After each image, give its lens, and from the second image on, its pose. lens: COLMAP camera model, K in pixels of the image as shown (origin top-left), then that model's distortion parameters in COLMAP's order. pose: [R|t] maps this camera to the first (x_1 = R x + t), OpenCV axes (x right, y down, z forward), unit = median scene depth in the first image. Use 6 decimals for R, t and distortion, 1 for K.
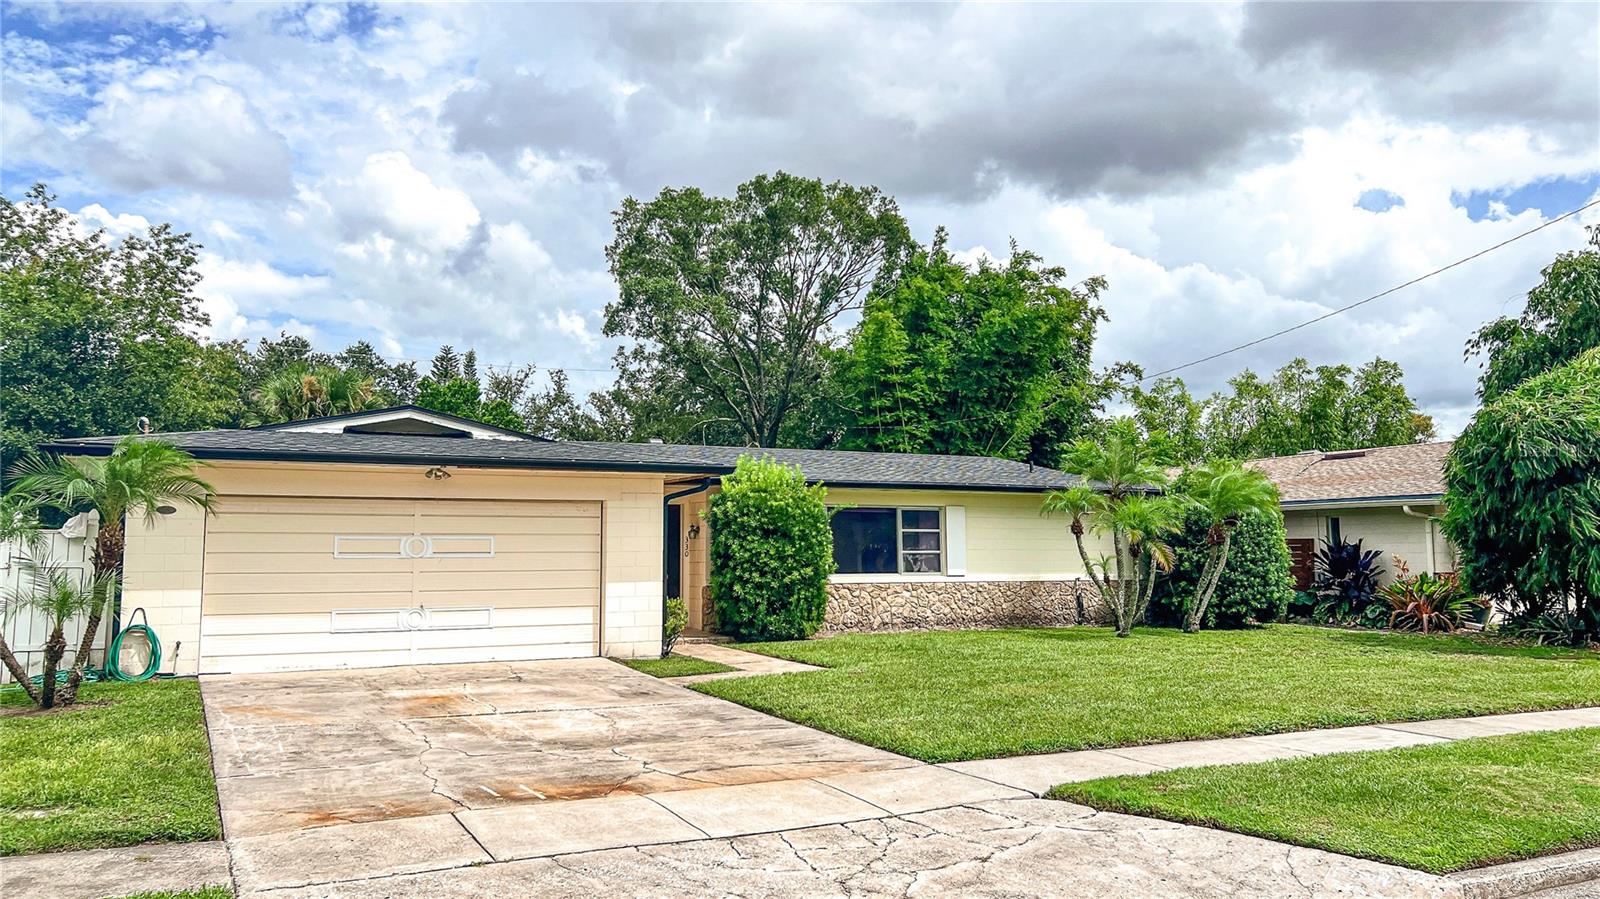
lens RADIAL K [[1219.8, 0, 800.0], [0, 1219.8, 449.5], [0, 0, 1]] dist [0.102360, 0.000539]
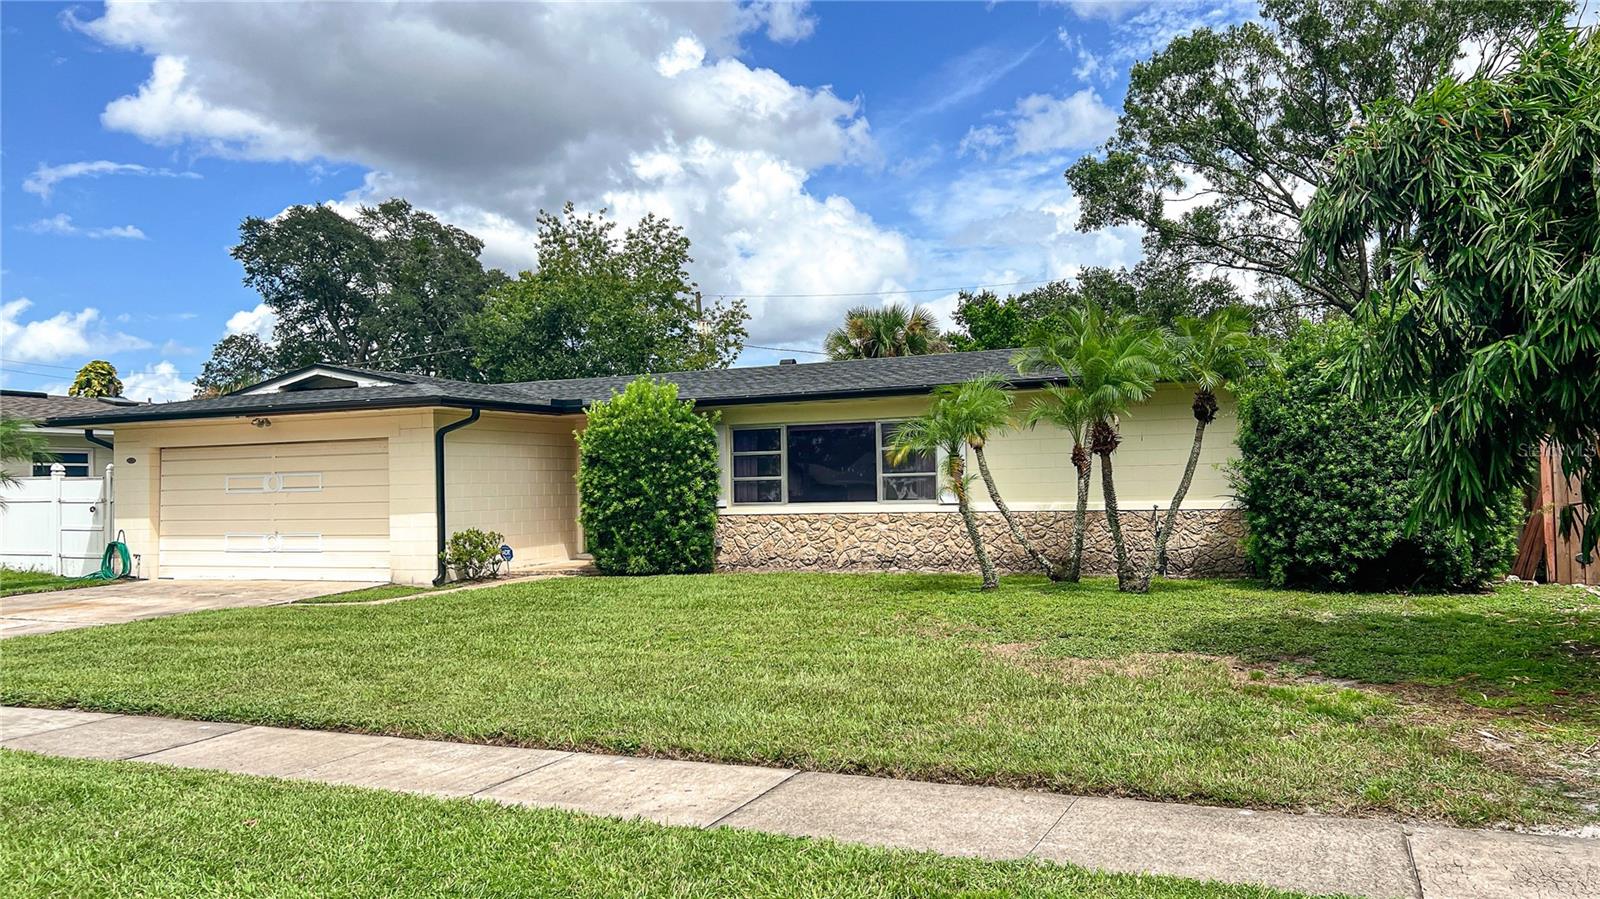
lens RADIAL K [[1180.4, 0, 800.0], [0, 1180.4, 449.5], [0, 0, 1]] dist [0.073911, -0.000130]
pose [[0.640704, -0.035547, -0.766965, 0.672518], [0.085323, 0.996037, 0.025113, 0.043691], [0.763032, -0.081529, 0.641198, 0.470647]]
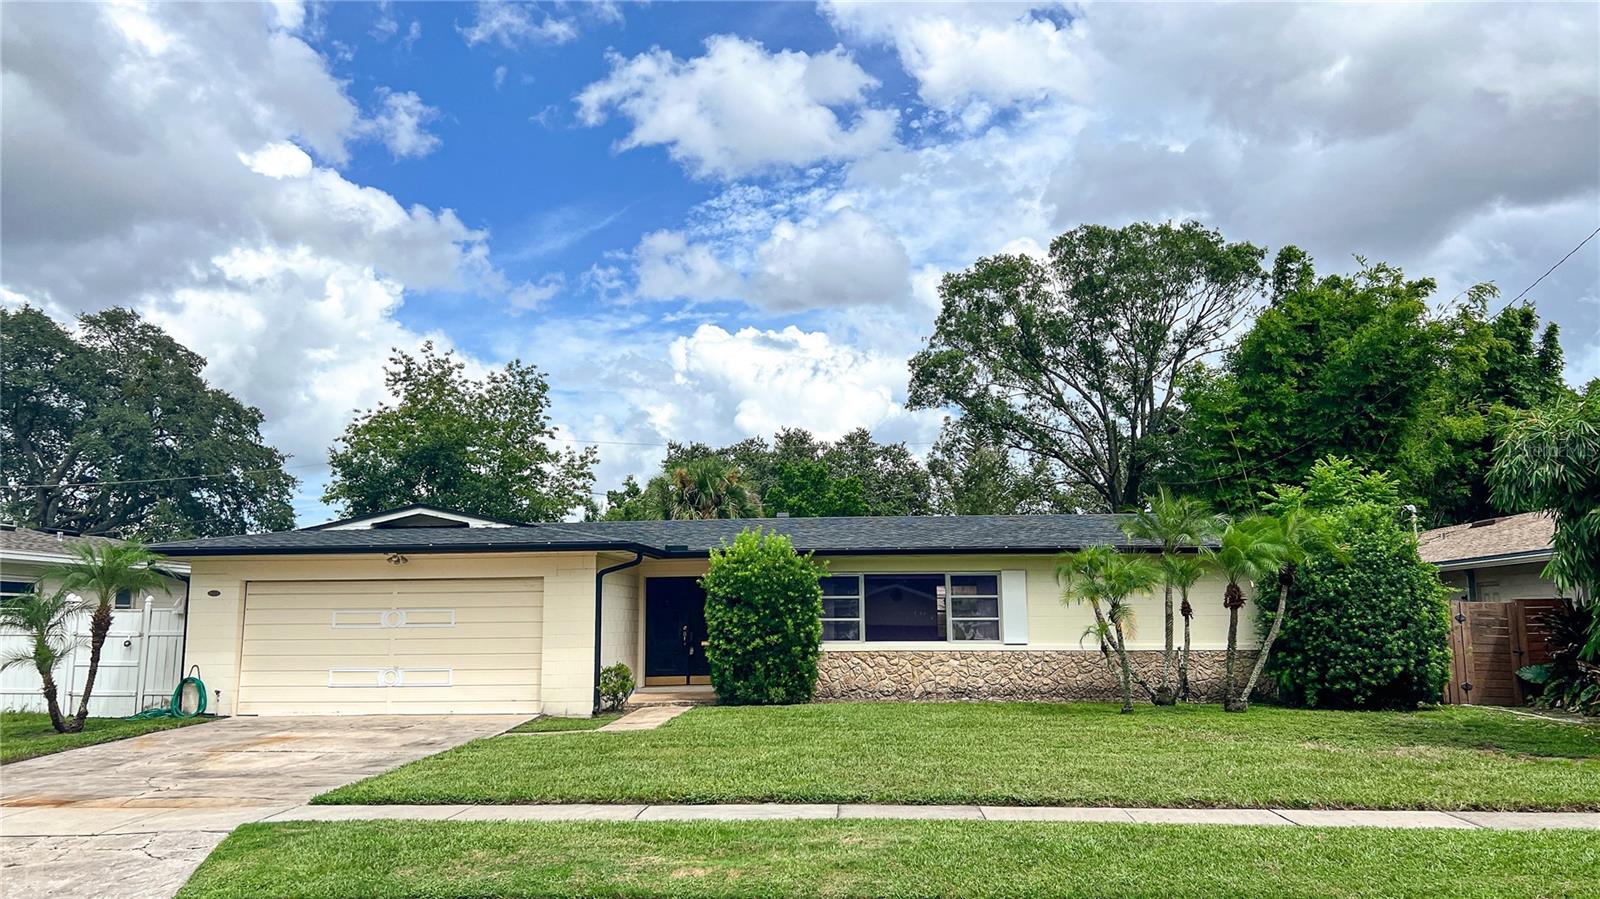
lens RADIAL K [[1231.0, 0, 800.0], [0, 1231.0, 449.5], [0, 0, 1]] dist [0.071760, -0.005658]
pose [[0.864783, -0.075588, -0.496425, 0.492815], [0.048836, 0.996579, -0.066671, 0.009199], [0.499766, 0.033412, 0.865516, 0.086708]]
